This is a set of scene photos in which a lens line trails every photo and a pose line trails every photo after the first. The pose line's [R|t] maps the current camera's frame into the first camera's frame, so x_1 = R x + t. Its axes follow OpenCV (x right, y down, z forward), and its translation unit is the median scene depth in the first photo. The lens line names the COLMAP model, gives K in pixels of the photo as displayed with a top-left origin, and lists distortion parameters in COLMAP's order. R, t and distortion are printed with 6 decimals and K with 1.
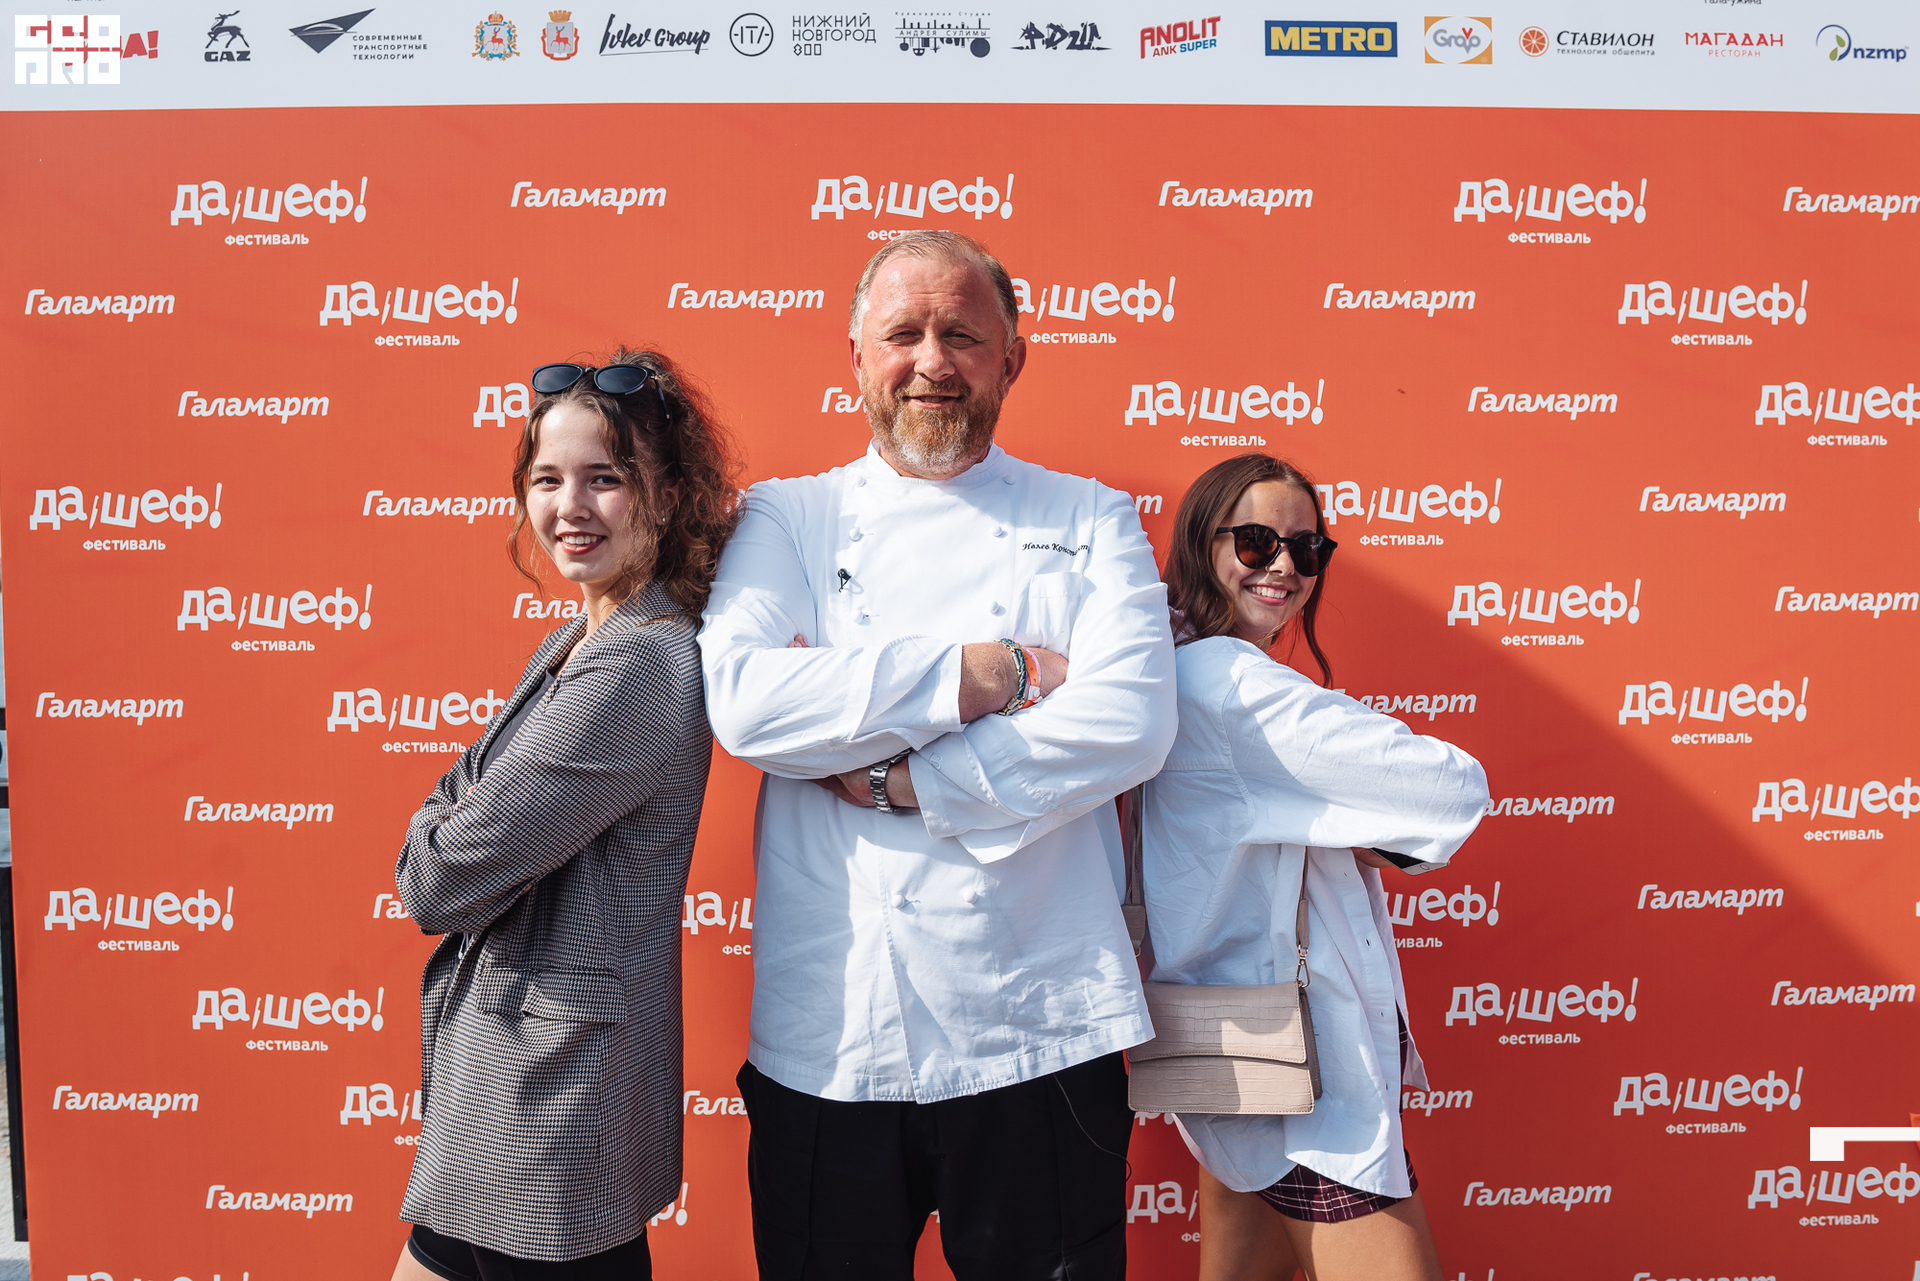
lens RADIAL K [[1372.7, 0, 950.5], [0, 1372.7, 636.5], [0, 0, 1]] dist [-0.052017, 0.027590]
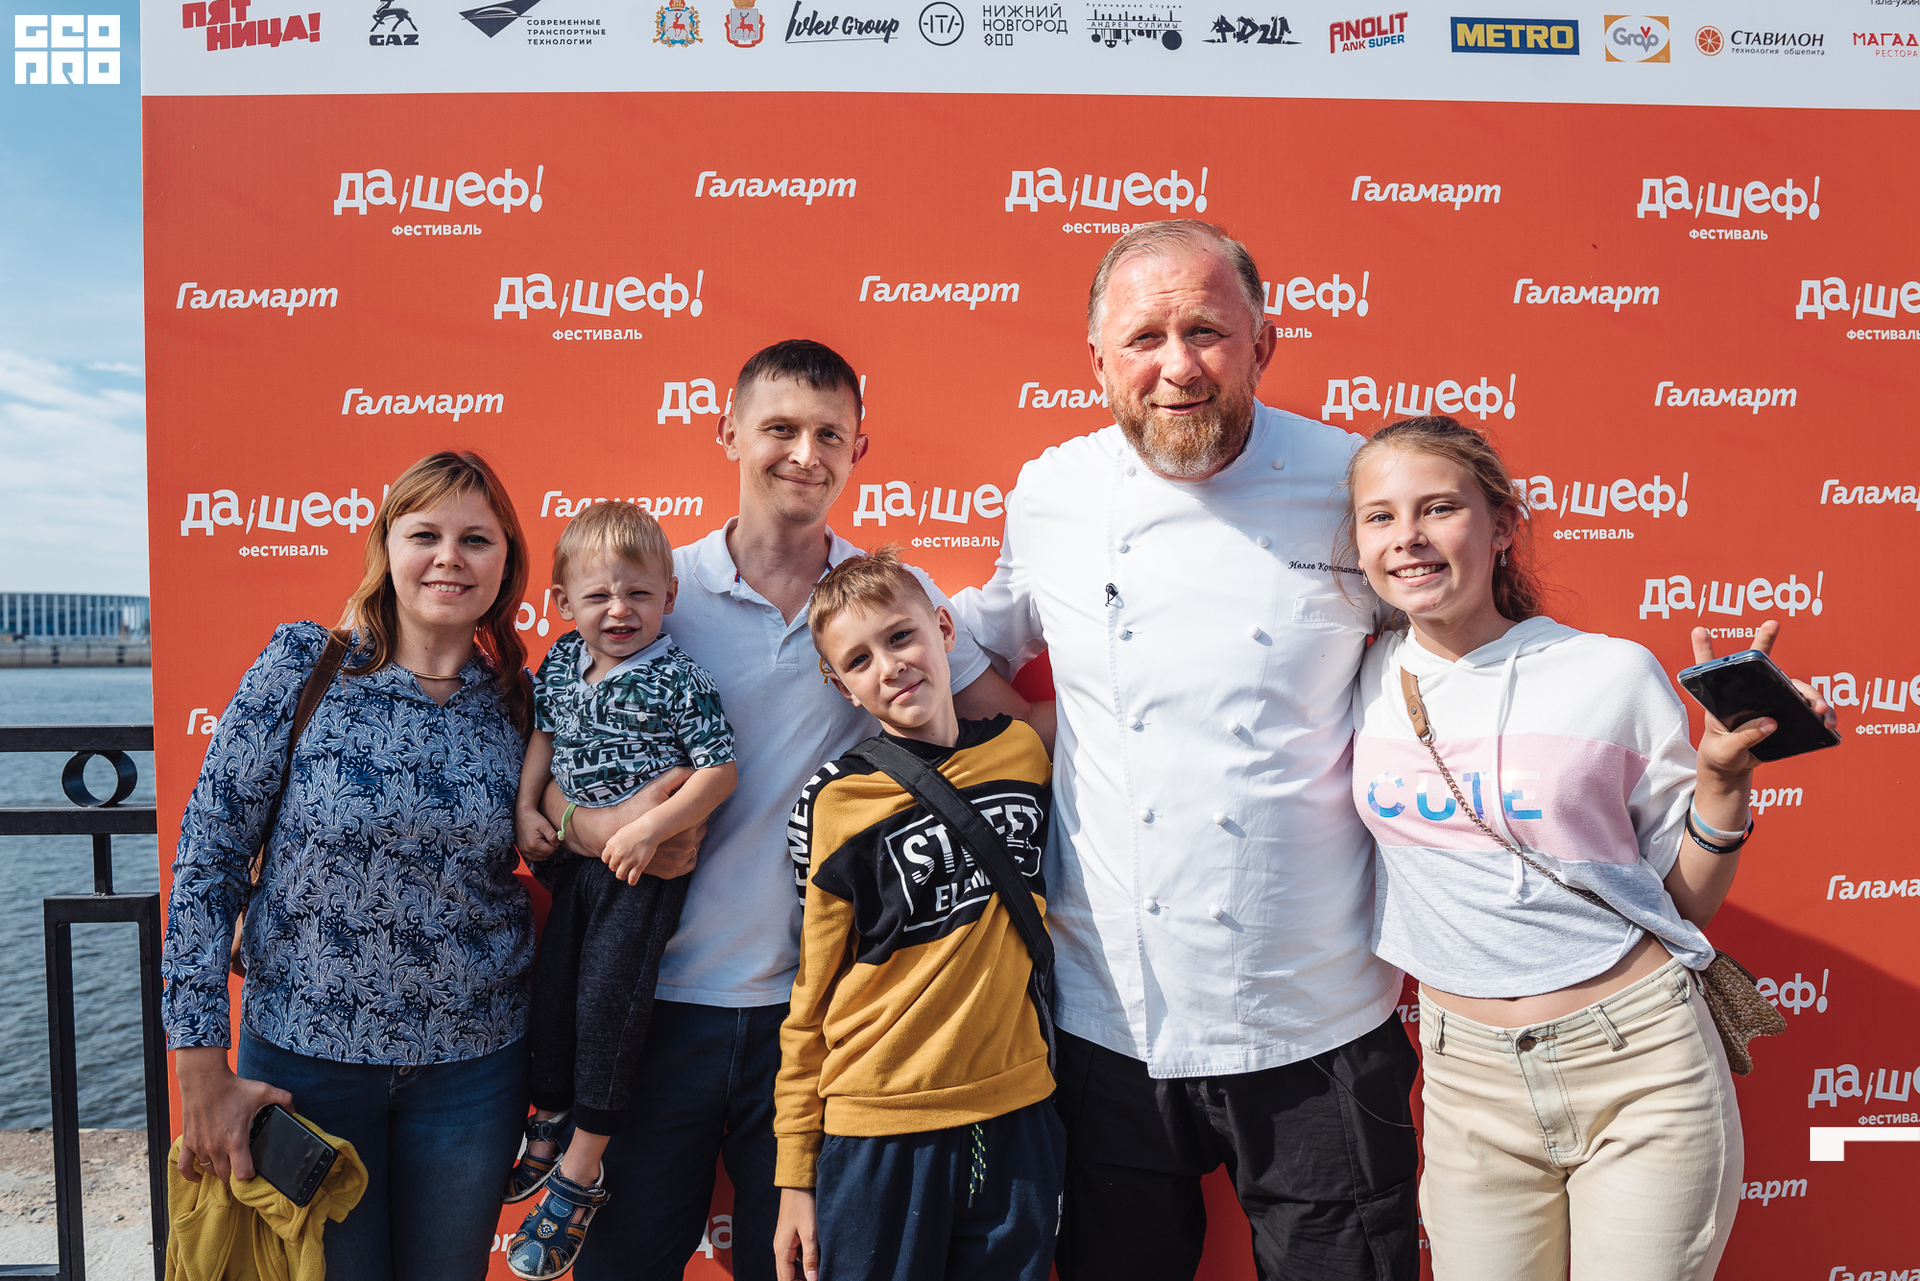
lens RADIAL K [[1372.7, 0, 939.3], [0, 1372.7, 643.0], [0, 0, 1]] dist [-0.052017, 0.027590]
pose [[0.998866, -0.012695, 0.045877, -0.196698], [0.013525, 0.999750, -0.017823, 0.020251], [-0.045639, 0.018423, 0.998788, 0.029836]]
